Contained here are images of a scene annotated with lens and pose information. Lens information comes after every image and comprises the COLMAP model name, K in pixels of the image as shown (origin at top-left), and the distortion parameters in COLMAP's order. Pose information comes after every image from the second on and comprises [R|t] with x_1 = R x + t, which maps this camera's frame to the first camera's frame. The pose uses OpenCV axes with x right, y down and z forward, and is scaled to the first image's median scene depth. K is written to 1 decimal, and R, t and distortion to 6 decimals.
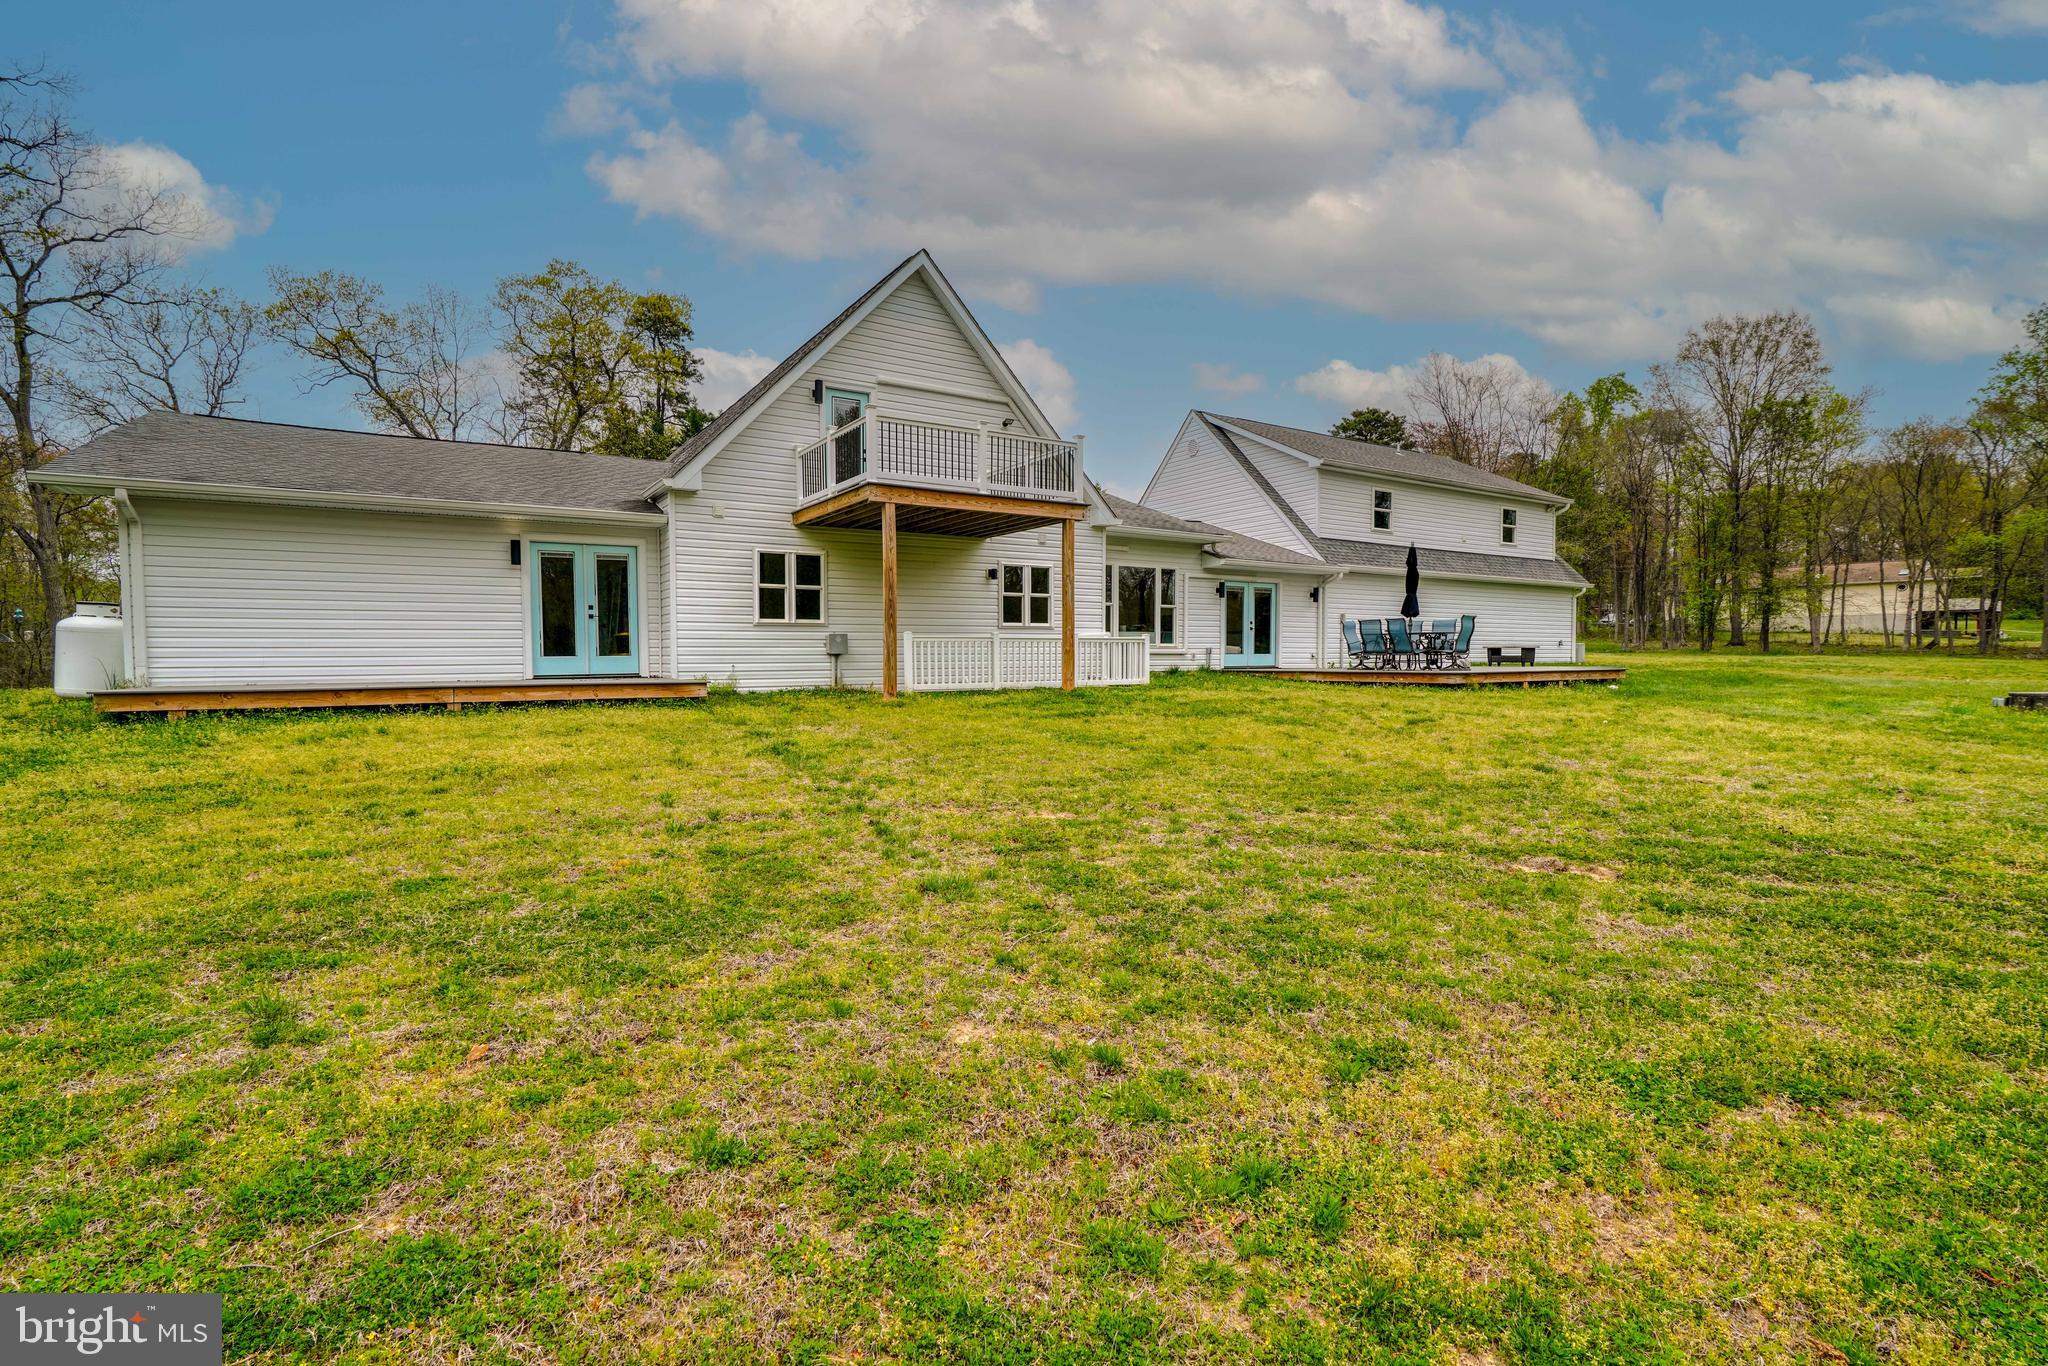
lens RADIAL K [[895.9, 0, 1024.0], [0, 895.9, 683.0], [0, 0, 1]] dist [-0.014109, 0.000588]
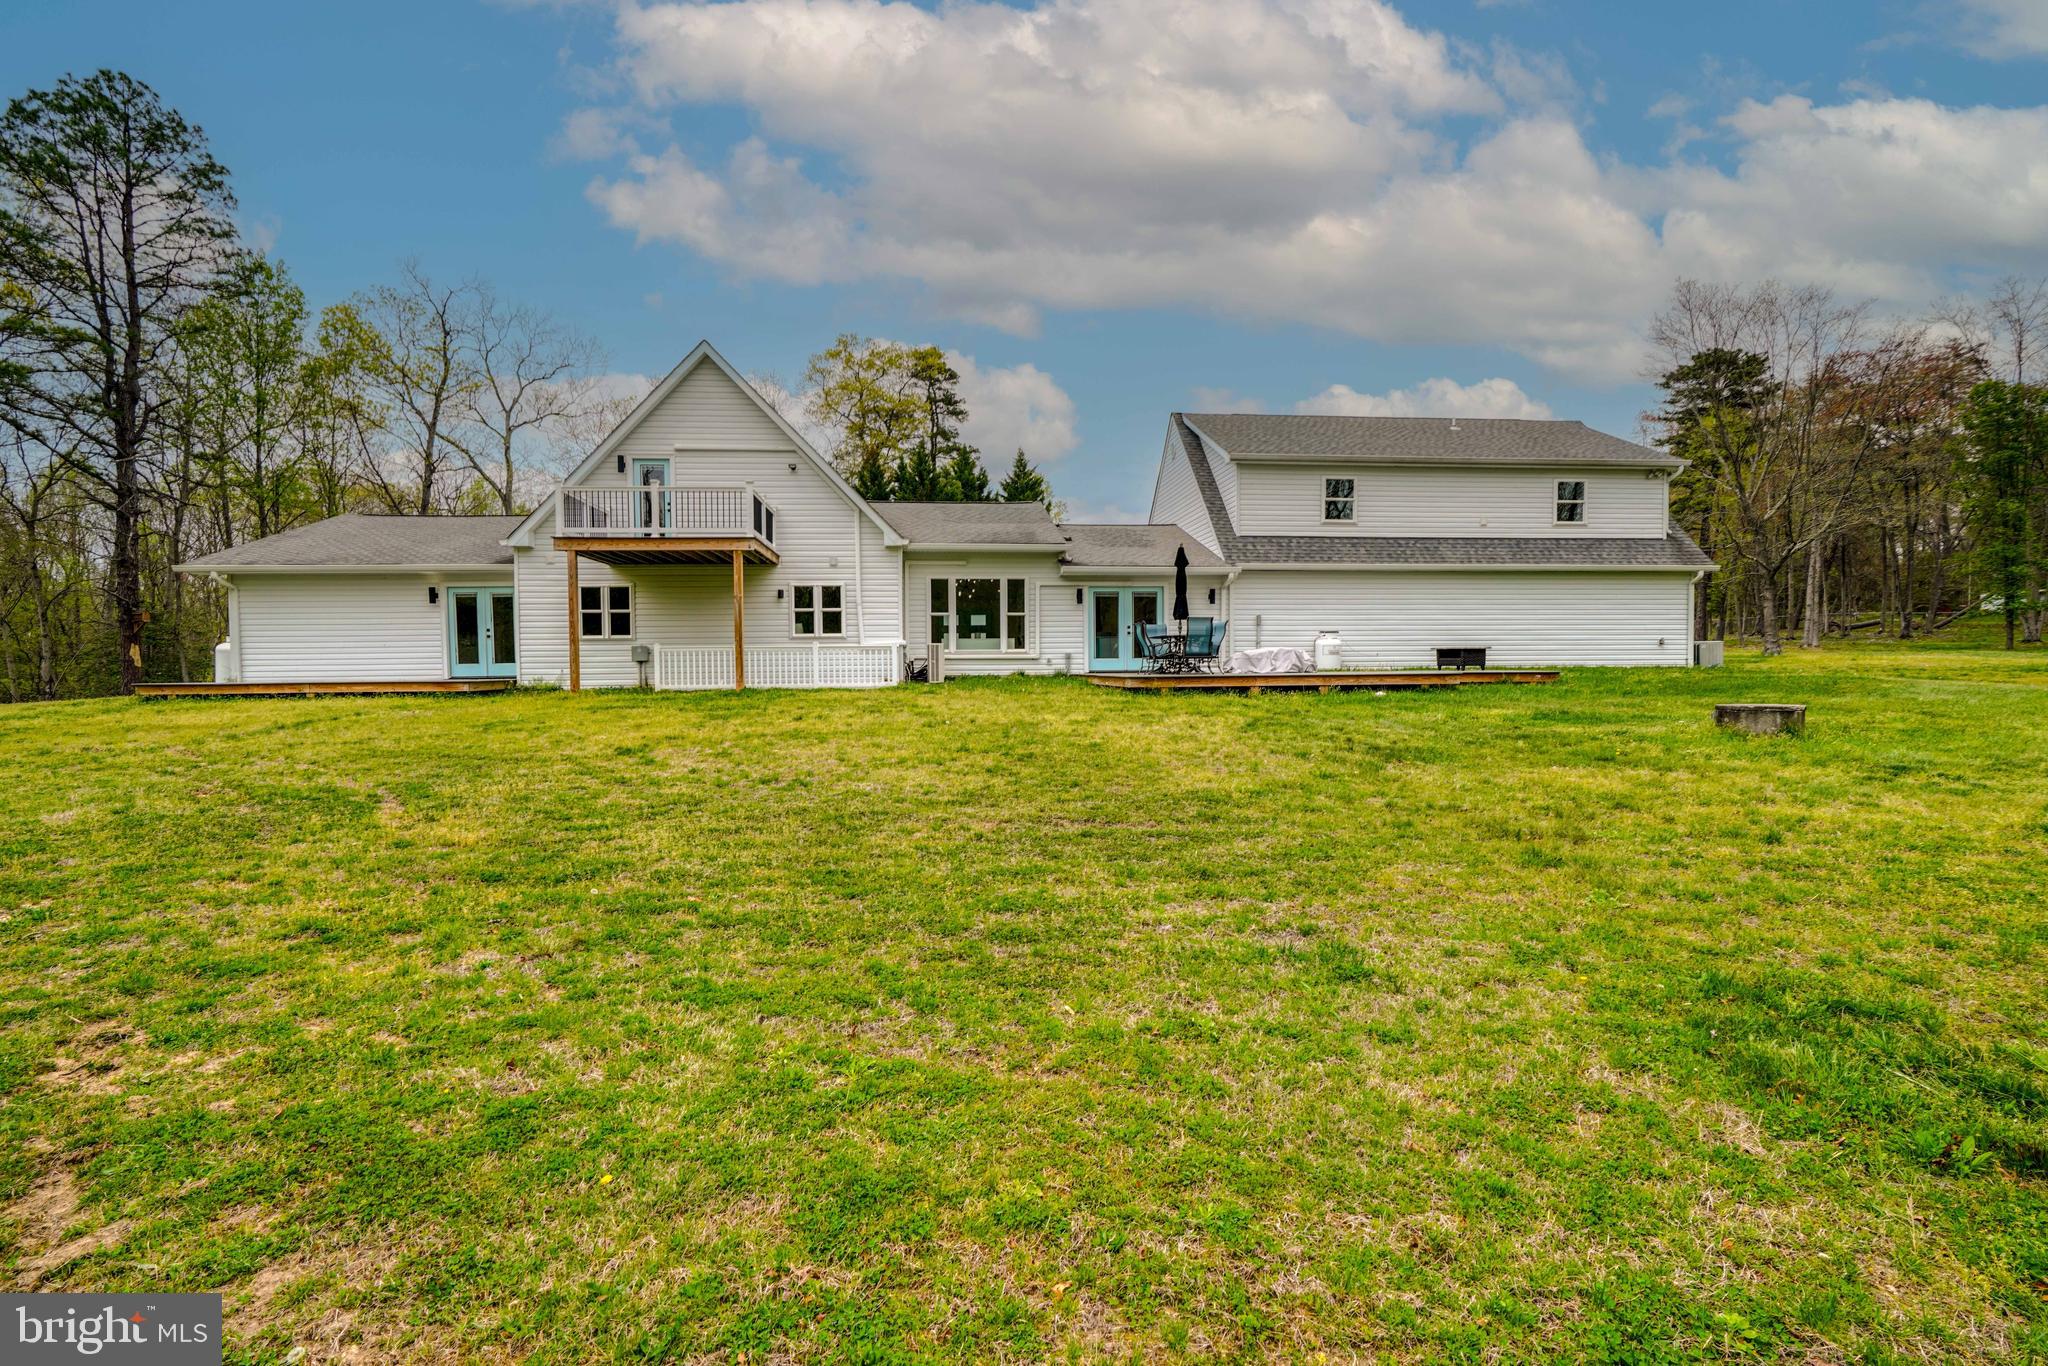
lens RADIAL K [[895.9, 0, 1024.0], [0, 895.9, 683.0], [0, 0, 1]] dist [-0.014109, 0.000588]
pose [[0.899389, 0.006748, -0.437097, 0.754629], [-0.008508, 0.999962, -0.002067, -0.002316], [0.437066, 0.005578, 0.899412, 0.060301]]
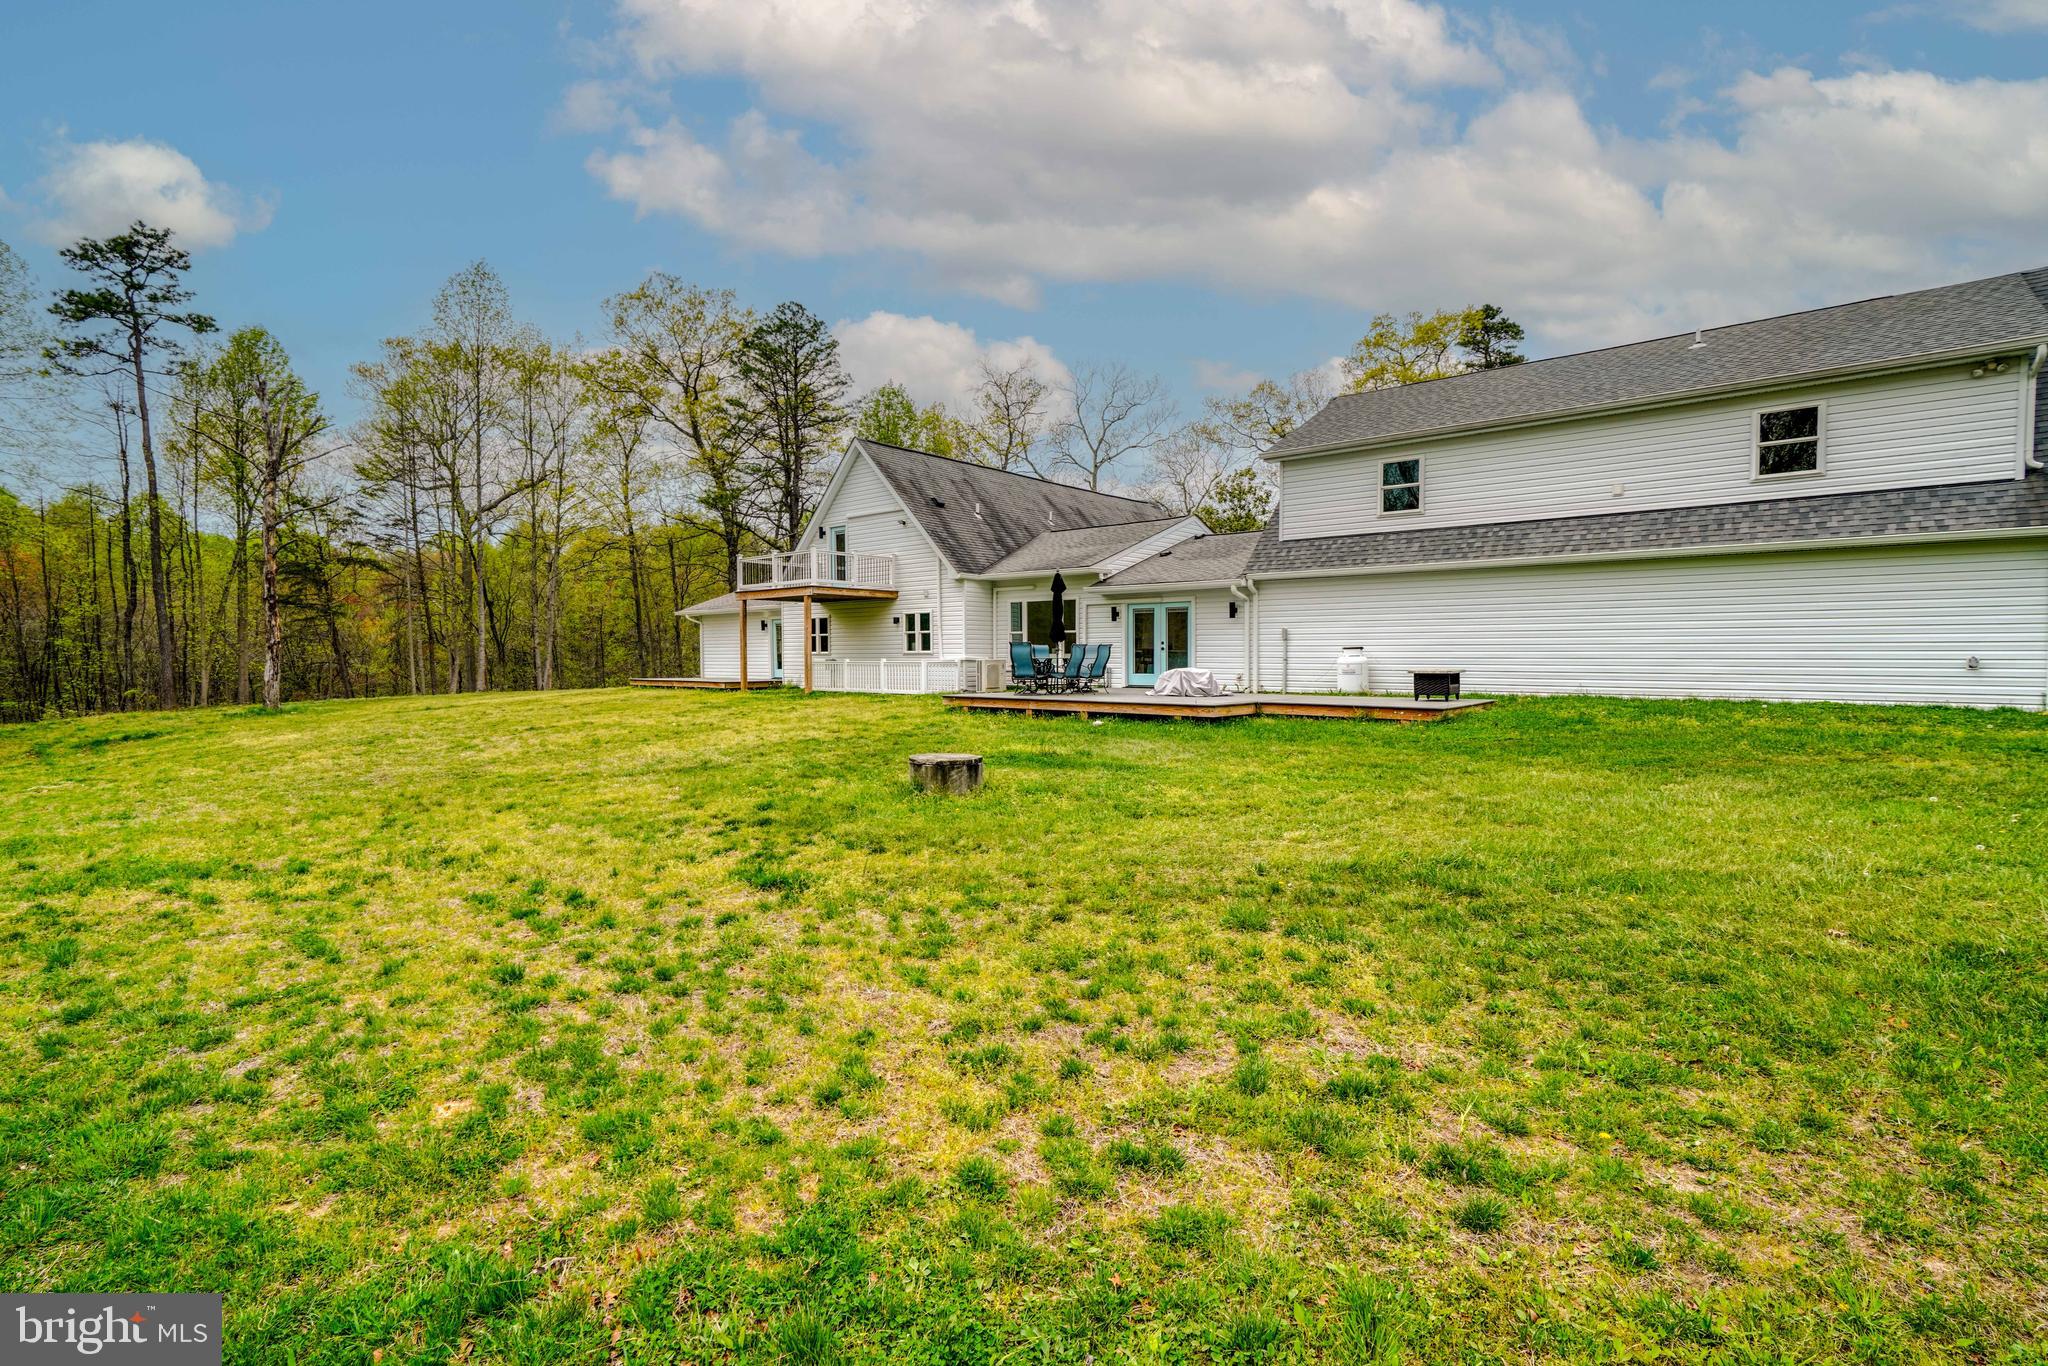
lens RADIAL K [[895.9, 0, 1024.0], [0, 895.9, 683.0], [0, 0, 1]] dist [-0.014109, 0.000588]
pose [[0.321597, 0.032439, -0.946321, 1.486306], [-0.030123, 0.999258, 0.024017, -0.053722], [0.946397, 0.020783, 0.322335, 0.676507]]
